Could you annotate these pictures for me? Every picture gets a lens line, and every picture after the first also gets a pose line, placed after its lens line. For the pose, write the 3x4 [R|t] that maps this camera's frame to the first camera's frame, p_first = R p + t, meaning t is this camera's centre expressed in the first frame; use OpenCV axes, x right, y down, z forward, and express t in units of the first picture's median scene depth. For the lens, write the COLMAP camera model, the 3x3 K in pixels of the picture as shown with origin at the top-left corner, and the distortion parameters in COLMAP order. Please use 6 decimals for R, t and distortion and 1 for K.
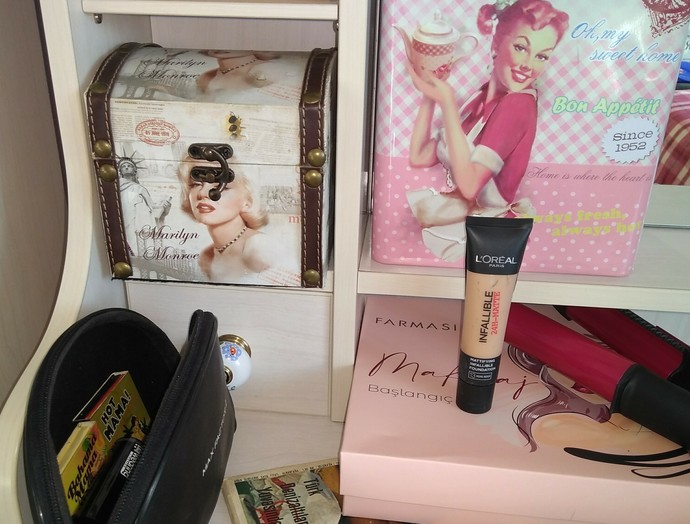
lens RADIAL K [[735.7, 0, 325.8], [0, 735.7, 325.8], [0, 0, 1]] dist [0.118983, -0.179563]
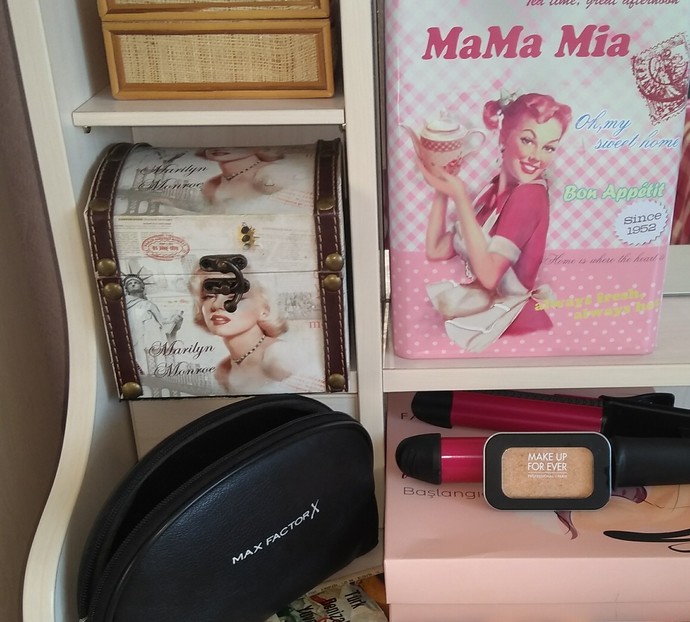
lens RADIAL K [[941.8, 0, 417.2], [0, 941.8, 394.6], [0, 0, 1]] dist [0.175175, -0.434311]
pose [[0.989888, -0.084440, 0.113980, -0.059288], [0.084909, 0.996388, 0.000747, -0.042712], [-0.113631, 0.008939, 0.993483, -0.245237]]
